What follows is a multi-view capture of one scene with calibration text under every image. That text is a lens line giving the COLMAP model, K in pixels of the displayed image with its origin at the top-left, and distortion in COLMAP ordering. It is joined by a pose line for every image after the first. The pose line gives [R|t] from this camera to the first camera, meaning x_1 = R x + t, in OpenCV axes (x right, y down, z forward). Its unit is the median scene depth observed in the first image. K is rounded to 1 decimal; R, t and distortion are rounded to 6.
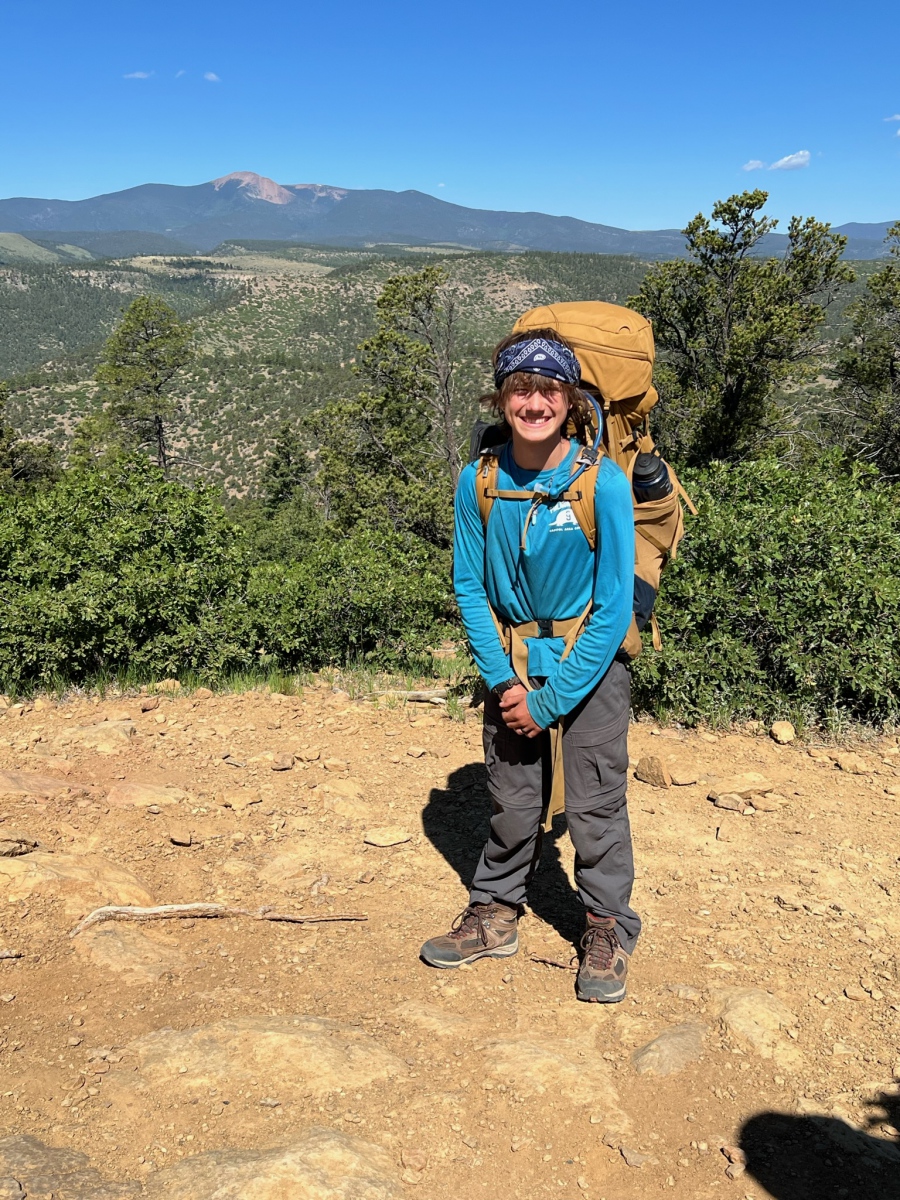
lens RADIAL K [[1215.7, 0, 450.0], [0, 1215.7, 600.0], [0, 0, 1]] dist [0.099801, -0.260882]
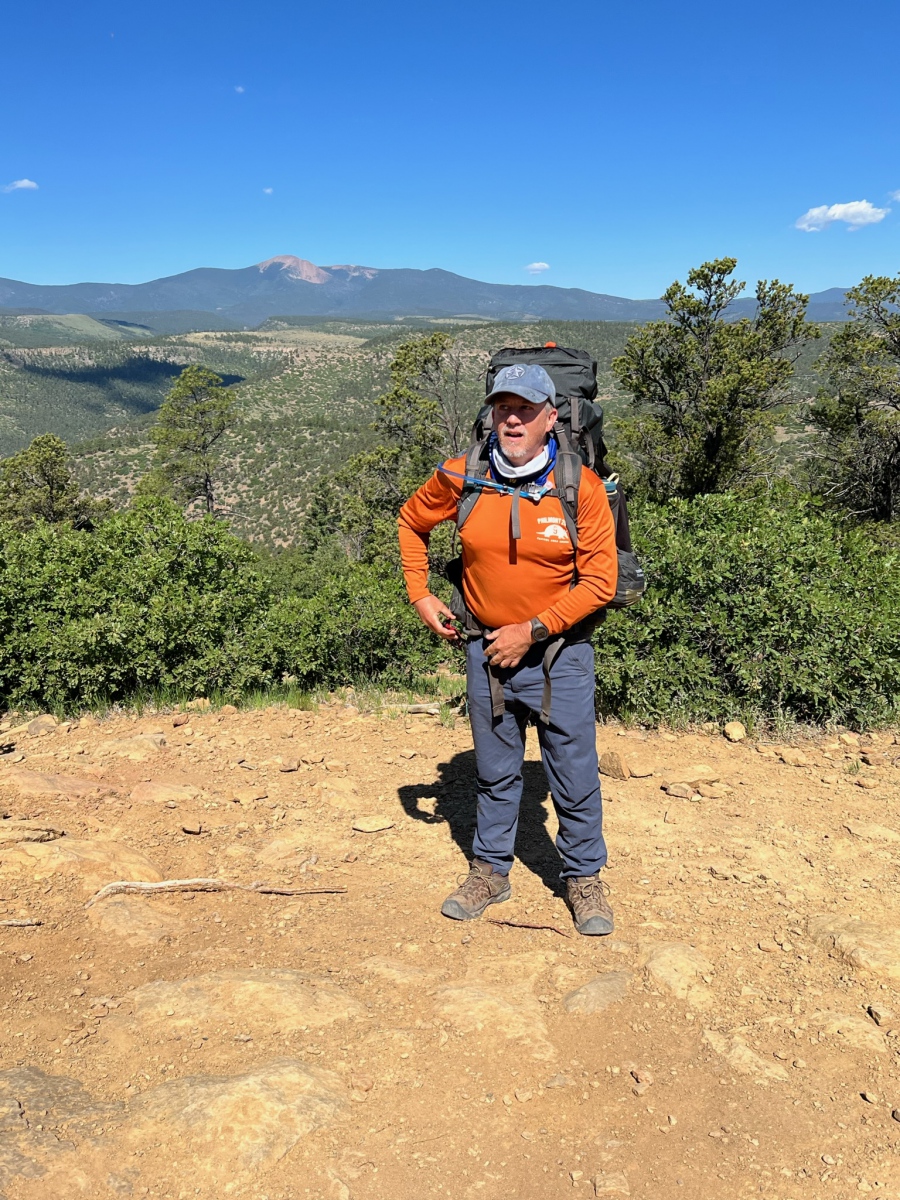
lens RADIAL K [[1103.8, 0, 455.8], [0, 1103.8, 600.1], [0, 0, 1]] dist [0.098575, -0.234498]
pose [[0.999655, -0.018161, -0.018971, 0.035468], [0.017538, 0.999317, -0.032531, 0.015355], [0.019549, 0.032187, 0.999291, -0.025498]]
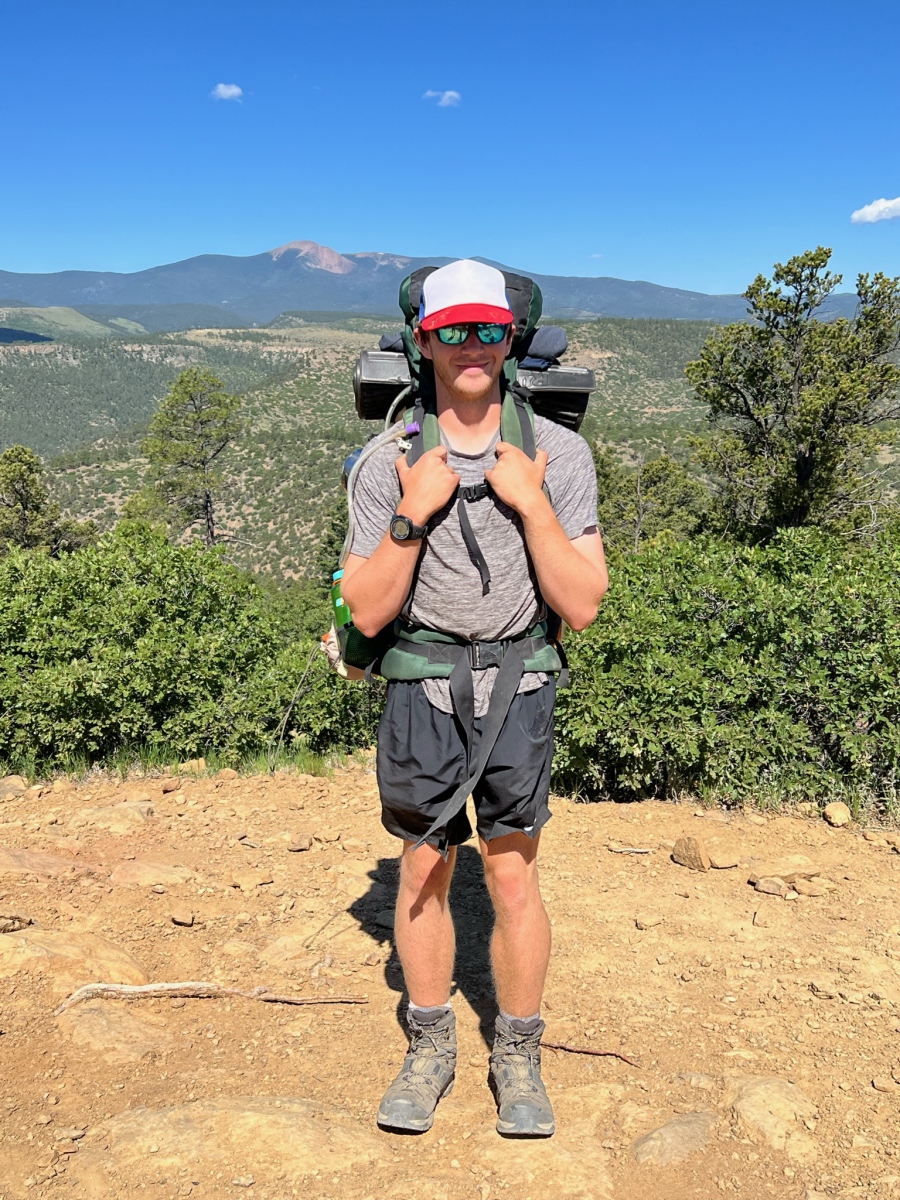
lens RADIAL K [[1300.6, 0, 453.1], [0, 1300.6, 609.7], [0, 0, 1]] dist [0.112875, -0.283255]
pose [[0.998700, -0.003535, -0.050842, 0.030692], [0.000499, 0.998222, -0.059611, 0.011911], [0.050962, 0.059508, 0.996926, -0.013769]]
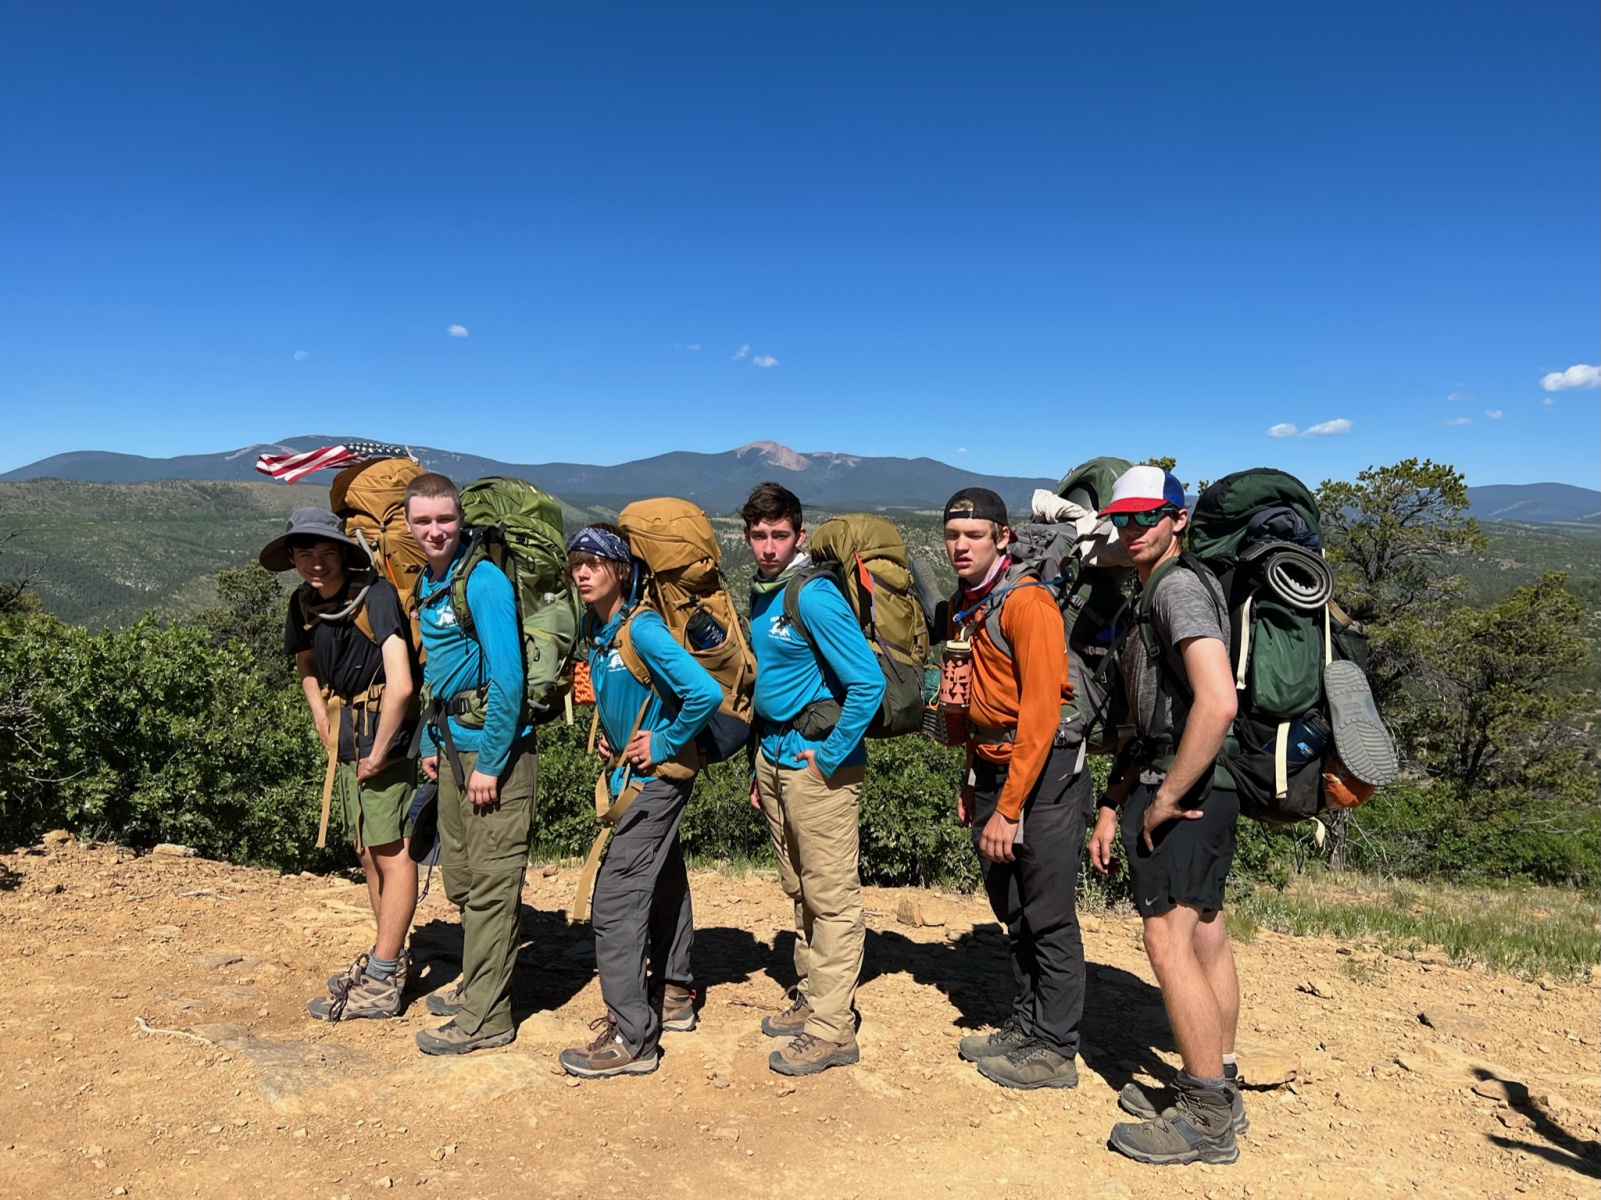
lens RADIAL K [[1241.3, 0, 798.8], [0, 1241.3, 566.8], [0, 0, 1]] dist [0.062105, -0.067944]
pose [[0.991225, 0.015024, -0.131330, 0.179687], [-0.045222, 0.972114, -0.230109, 0.078684], [0.124211, 0.234029, 0.964263, -0.248558]]
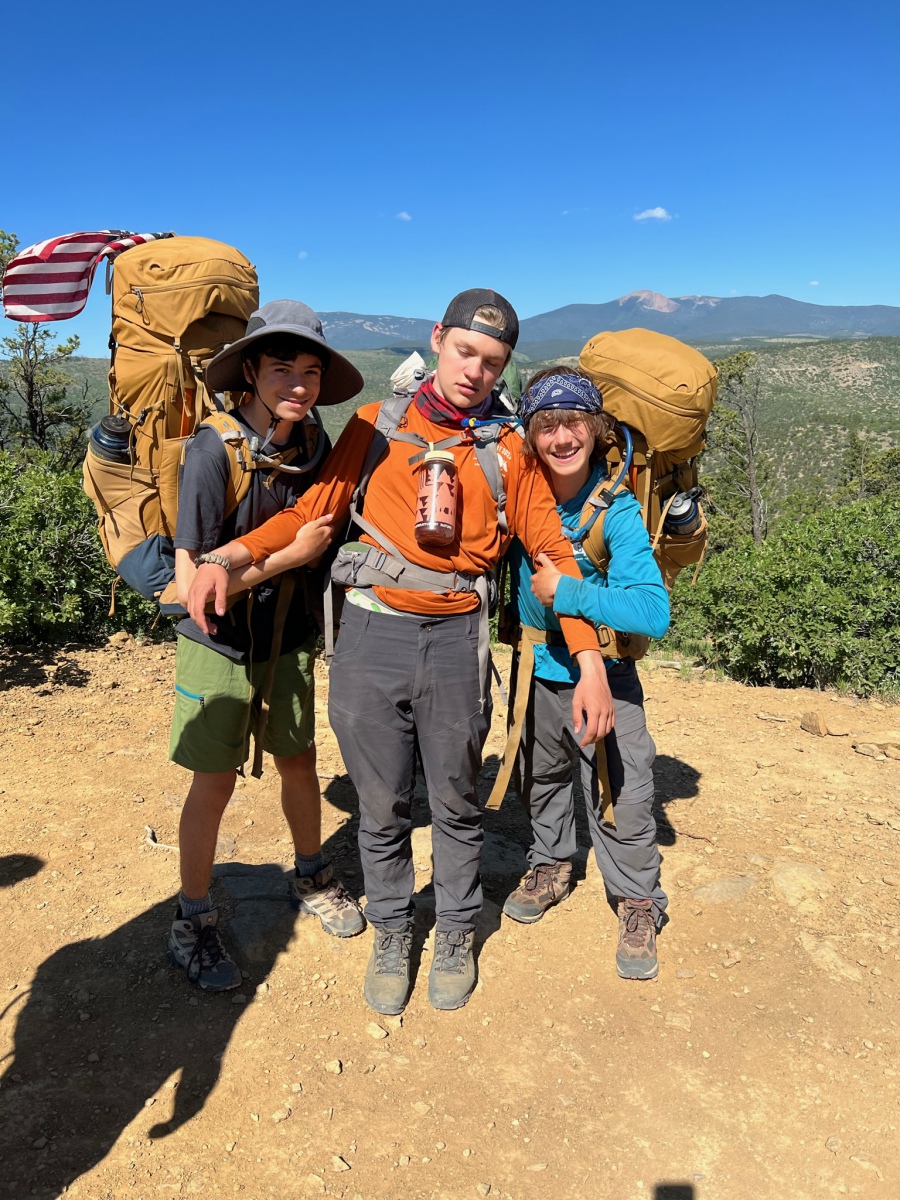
lens RADIAL K [[899.0, 0, 446.1], [0, 899.0, 615.0], [0, 0, 1]] dist [0.006644, 0.003418]
pose [[0.933180, 0.053794, -0.355362, 0.112546], [-0.050715, 0.998551, 0.017979, 0.021183], [0.355814, 0.001245, 0.934556, -0.046214]]
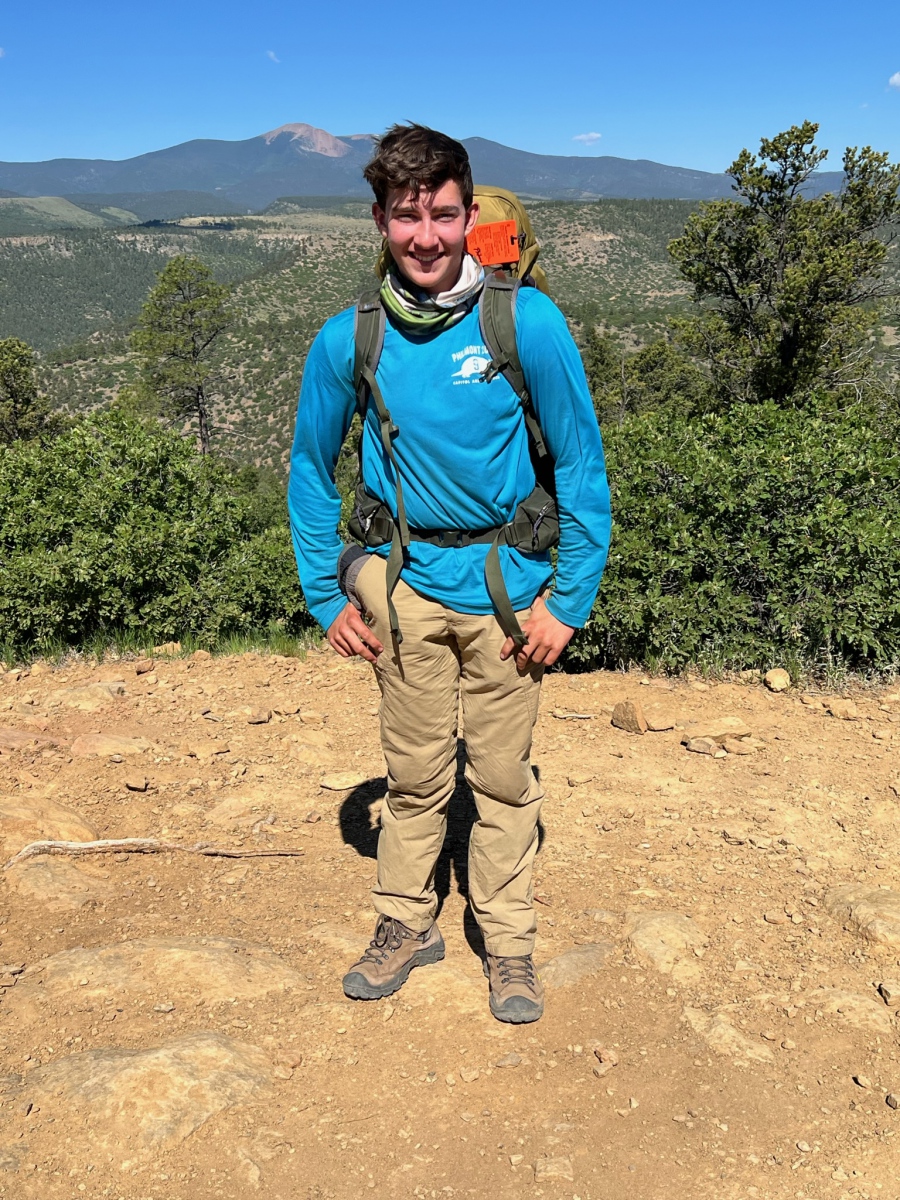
lens RADIAL K [[1297.1, 0, 459.0], [0, 1297.1, 599.4], [0, 0, 1]] dist [0.139174, -0.401132]
pose [[0.998590, -0.015405, -0.050809, 0.071082], [0.016230, 0.999742, 0.015867, 0.023200], [0.050551, -0.016669, 0.998582, -0.033771]]
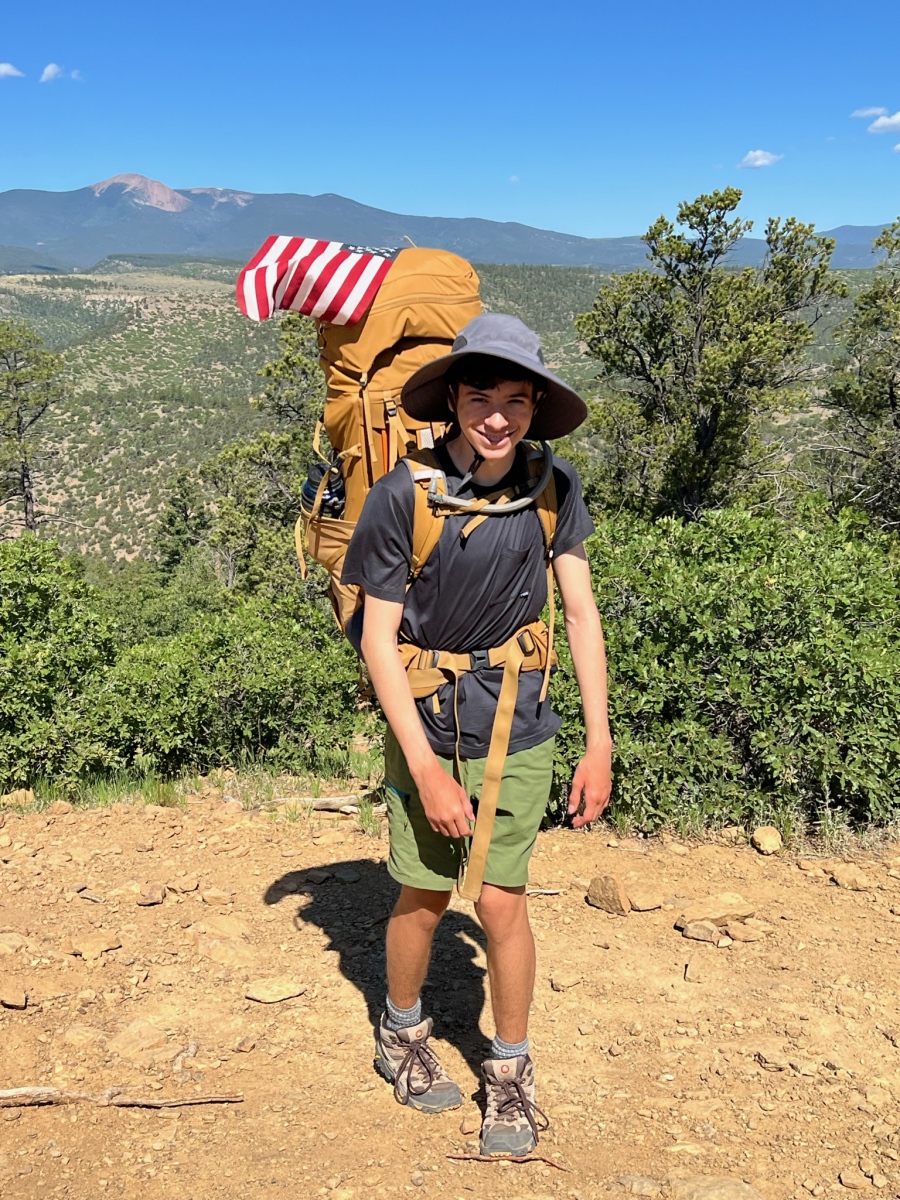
lens RADIAL K [[1451.2, 0, 431.5], [0, 1451.2, 618.4], [0, 0, 1]] dist [0.122370, -0.331022]
pose [[0.999256, -0.021061, 0.032299, 0.018210], [0.022330, 0.998972, -0.039452, -0.006092], [-0.031435, 0.040144, 0.998699, 0.023241]]
